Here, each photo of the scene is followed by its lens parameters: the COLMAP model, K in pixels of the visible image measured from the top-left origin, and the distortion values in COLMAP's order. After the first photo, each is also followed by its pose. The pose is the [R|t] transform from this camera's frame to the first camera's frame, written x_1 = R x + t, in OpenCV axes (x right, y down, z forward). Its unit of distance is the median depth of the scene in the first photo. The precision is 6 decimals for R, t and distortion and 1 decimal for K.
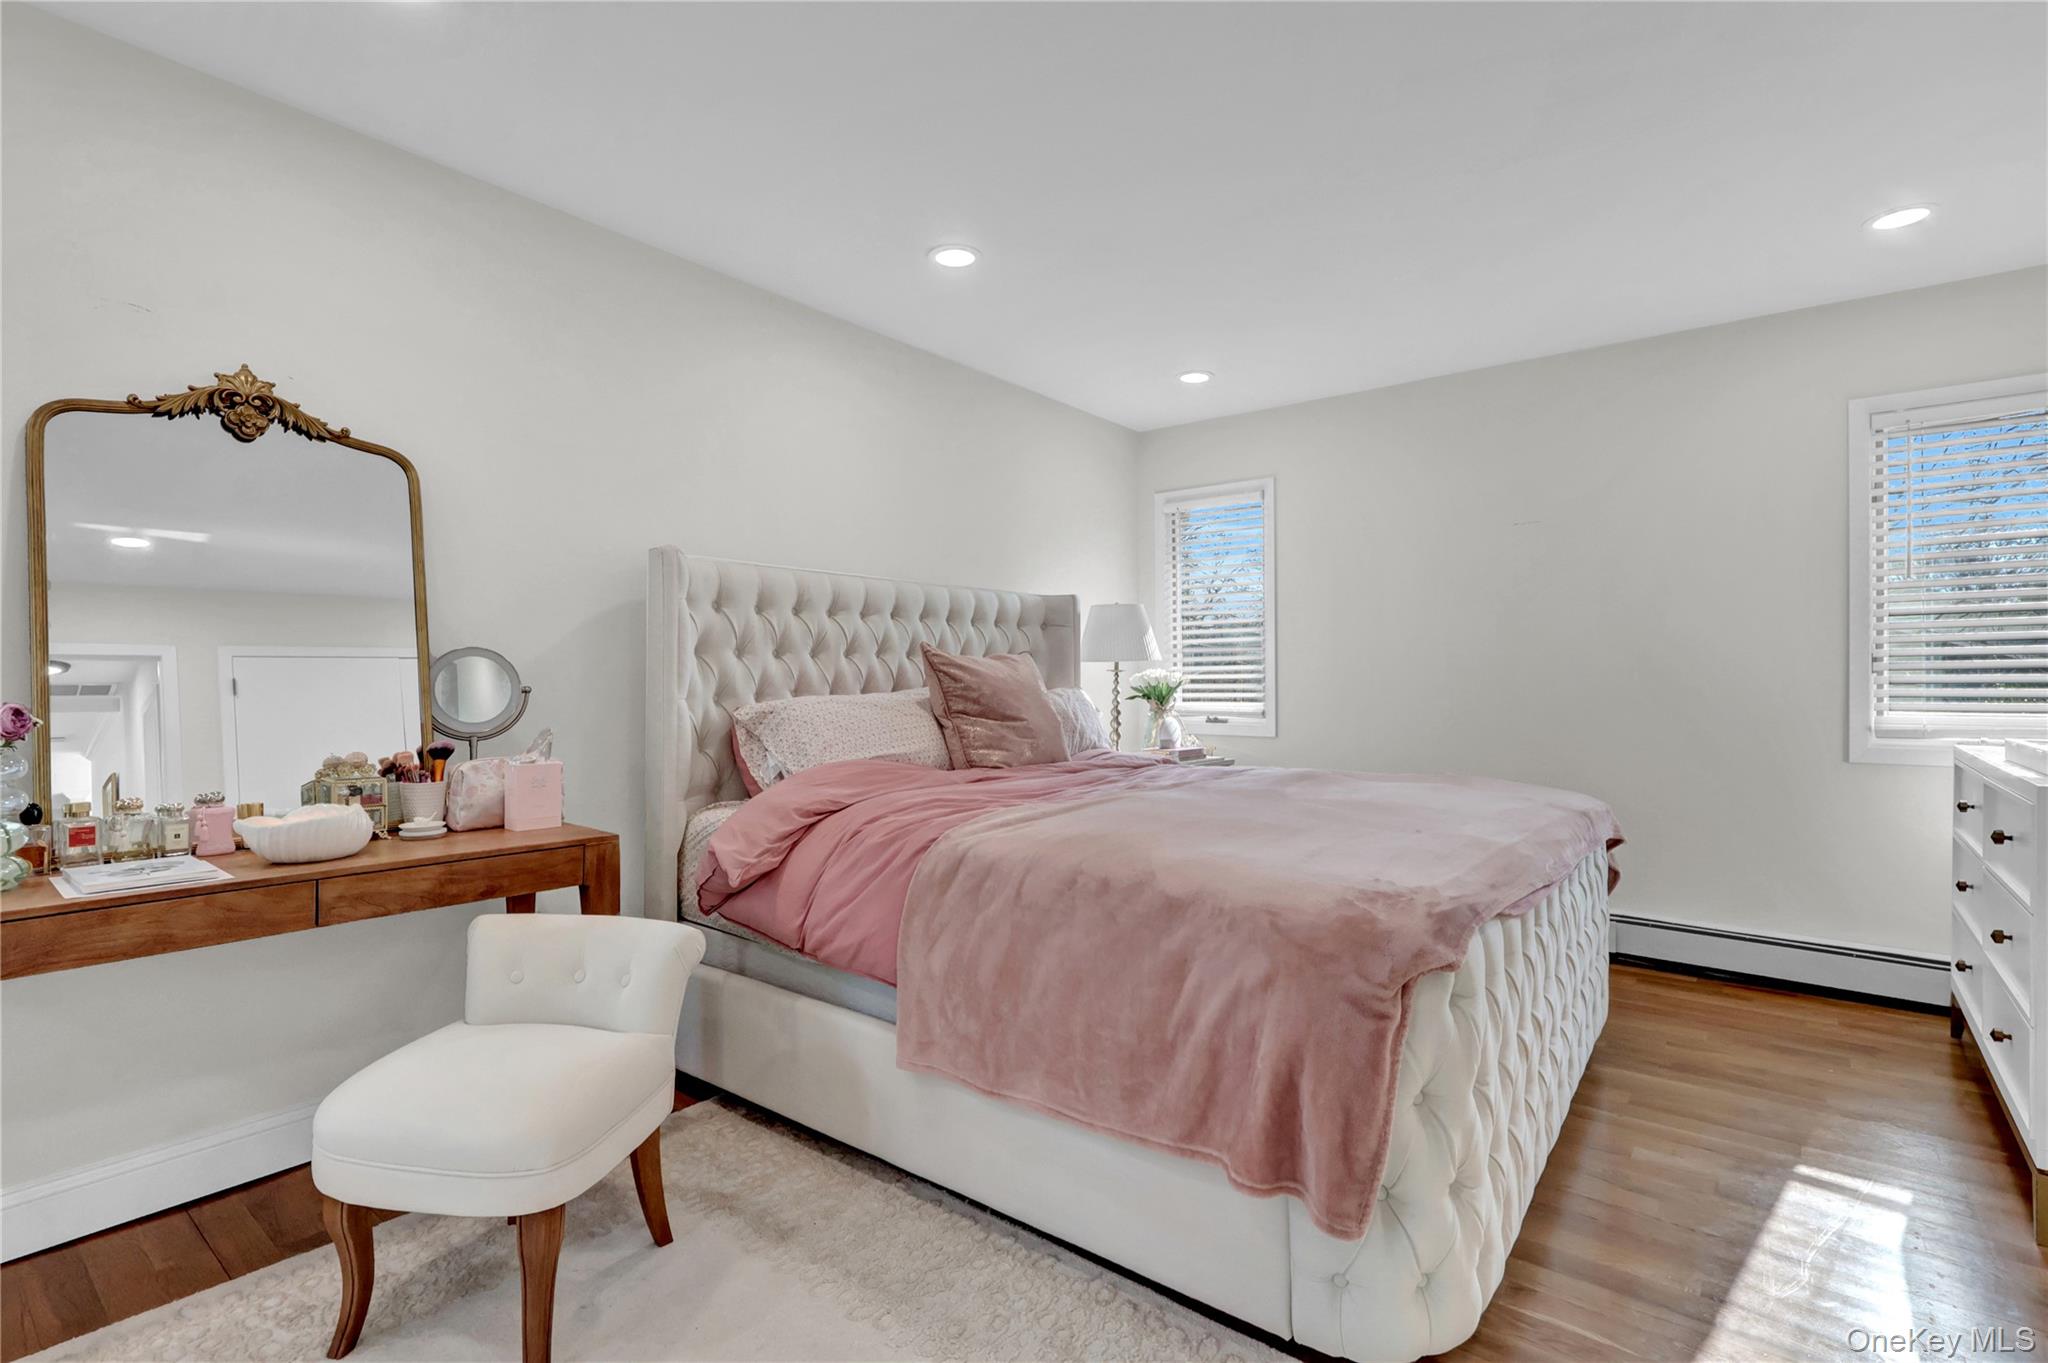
lens RADIAL K [[964.2, 0, 1036.5], [0, 964.2, 675.4], [0, 0, 1]] dist [-0.001523, 0.000024]
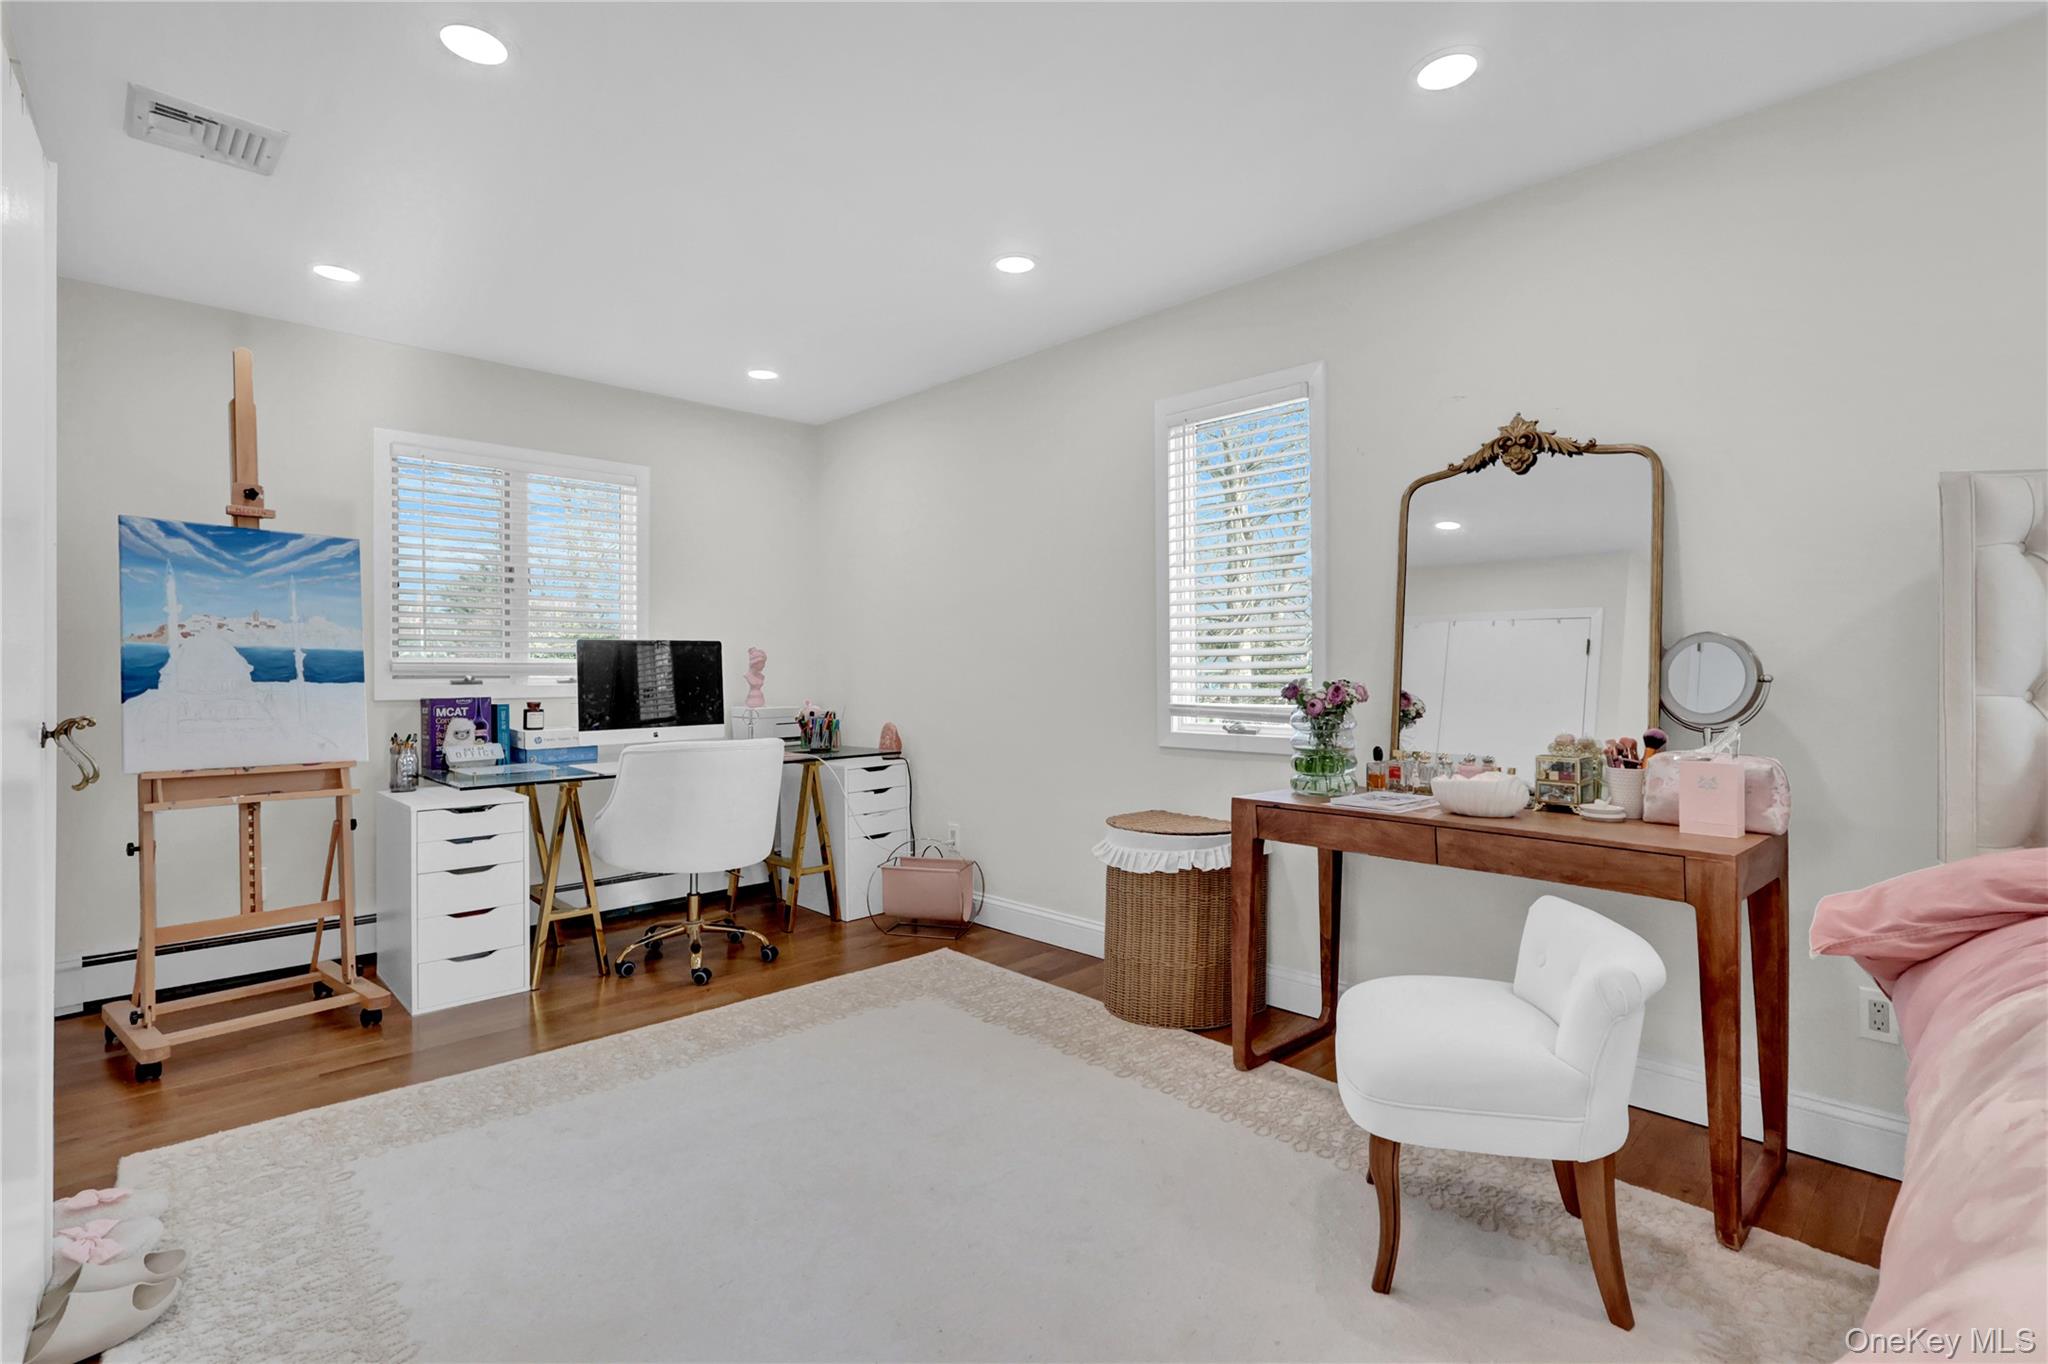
lens RADIAL K [[964.2, 0, 1036.5], [0, 964.2, 675.9], [0, 0, 1]] dist [-0.001523, 0.000024]
pose [[-0.138884, 0.007881, -0.990277, 0.503335], [0.007469, 0.999948, 0.006910, 0.001717], [0.990280, -0.006436, -0.138936, 0.574337]]
